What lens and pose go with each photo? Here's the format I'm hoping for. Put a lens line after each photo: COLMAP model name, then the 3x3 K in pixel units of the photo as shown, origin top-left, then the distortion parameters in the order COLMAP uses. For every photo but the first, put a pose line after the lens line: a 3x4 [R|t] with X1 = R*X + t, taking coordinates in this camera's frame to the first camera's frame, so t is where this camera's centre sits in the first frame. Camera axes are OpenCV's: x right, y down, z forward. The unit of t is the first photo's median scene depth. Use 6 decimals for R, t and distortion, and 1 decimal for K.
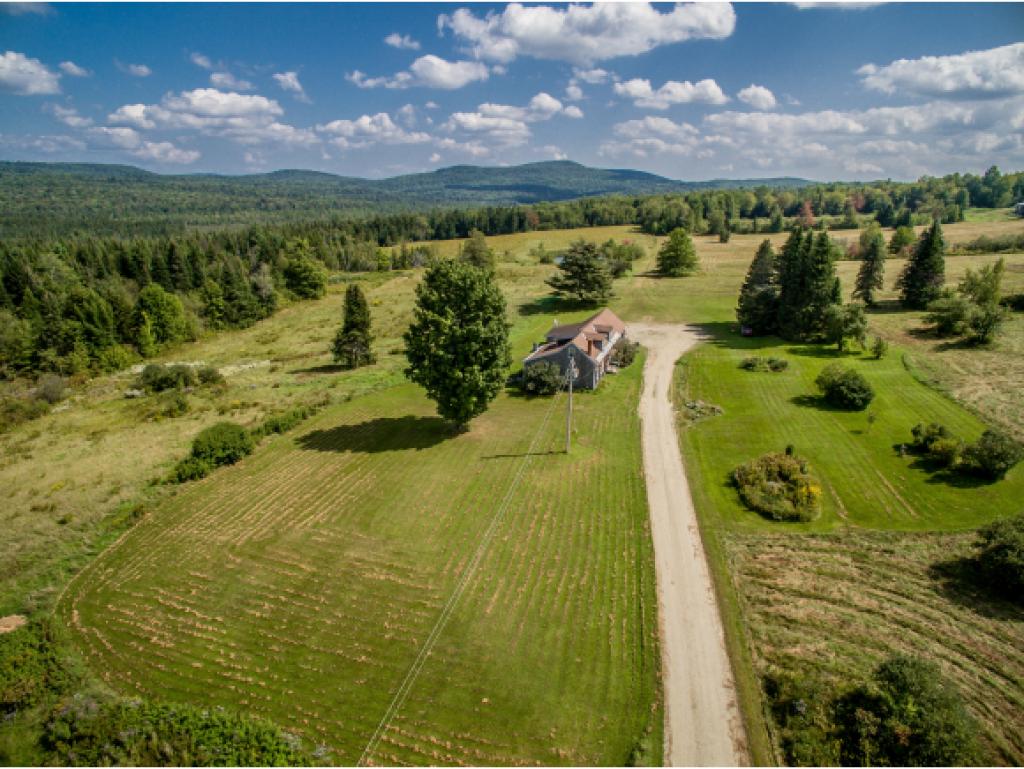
lens RADIAL K [[599.9, 0, 508.3], [0, 599.9, 379.2], [0, 0, 1]] dist [-0.121591, 0.089079]
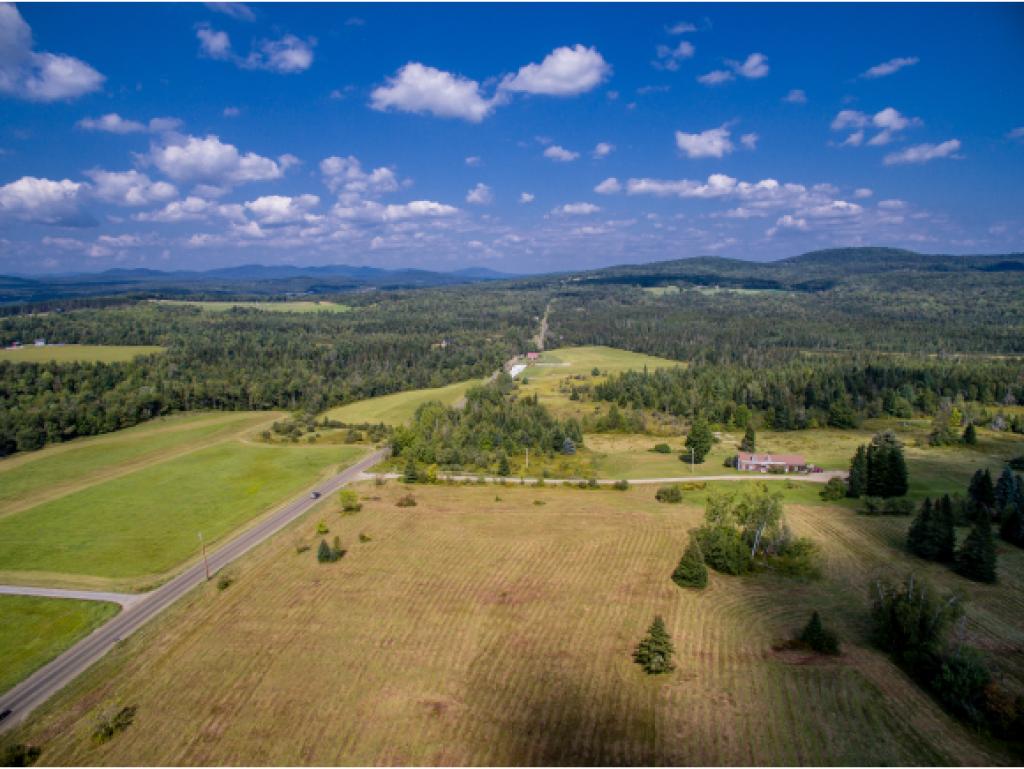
lens RADIAL K [[599.9, 0, 508.3], [0, 599.9, 379.2], [0, 0, 1]] dist [-0.121591, 0.089079]
pose [[0.156466, 0.155647, -0.975342, 0.543900], [-0.281419, 0.953597, 0.107032, -0.080750], [0.946743, 0.257733, 0.193008, -0.157866]]
